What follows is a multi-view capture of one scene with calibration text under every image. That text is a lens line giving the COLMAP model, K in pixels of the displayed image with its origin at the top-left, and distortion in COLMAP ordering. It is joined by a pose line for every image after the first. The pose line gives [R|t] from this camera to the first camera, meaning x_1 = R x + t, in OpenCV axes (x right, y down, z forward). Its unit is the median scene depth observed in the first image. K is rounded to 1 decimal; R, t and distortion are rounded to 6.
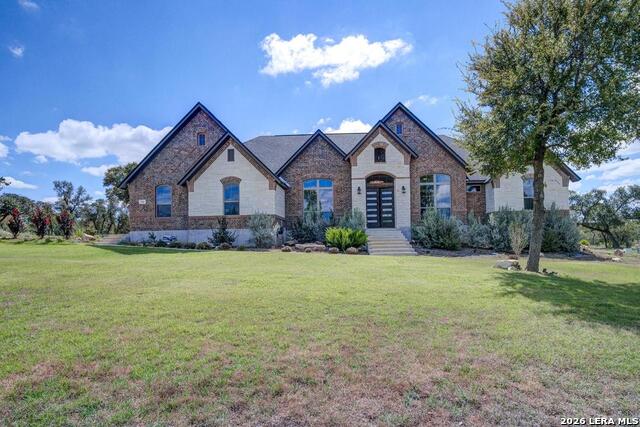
lens RADIAL K [[346.0, 0, 334.6], [0, 346.0, 233.4], [0, 0, 1]] dist [-0.035870, -0.000233]
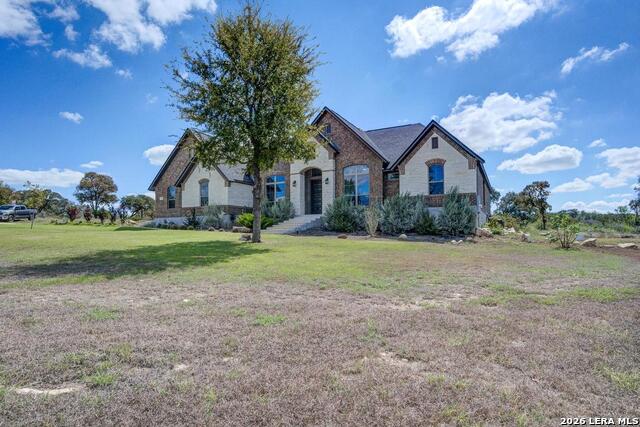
lens RADIAL K [[367.0, 0, 319.9], [0, 367.0, 220.0], [0, 0, 1]] dist [-0.039185, 0.001863]
pose [[0.904574, -0.006905, -0.426260, 0.737659], [0.003454, 0.999955, -0.008867, 0.018380], [0.426302, 0.006548, 0.904557, -0.144694]]
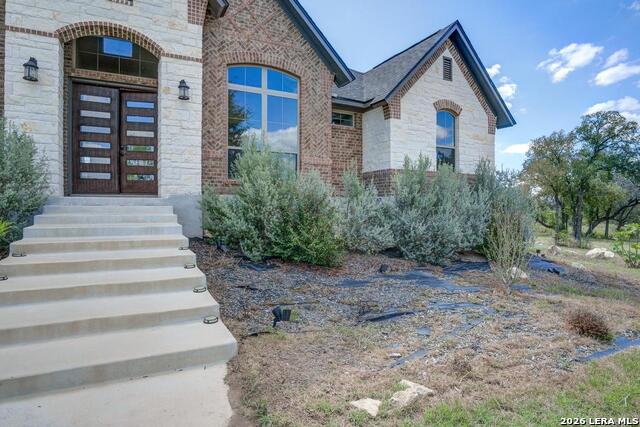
lens RADIAL K [[367.0, 0, 317.1], [0, 367.0, 211.8], [0, 0, 1]] dist [-0.039185, 0.001863]
pose [[0.862312, 0.013607, 0.506195, 0.134816], [-0.029458, 0.999294, 0.023321, -0.014424], [-0.505521, -0.035021, 0.862103, 0.623335]]
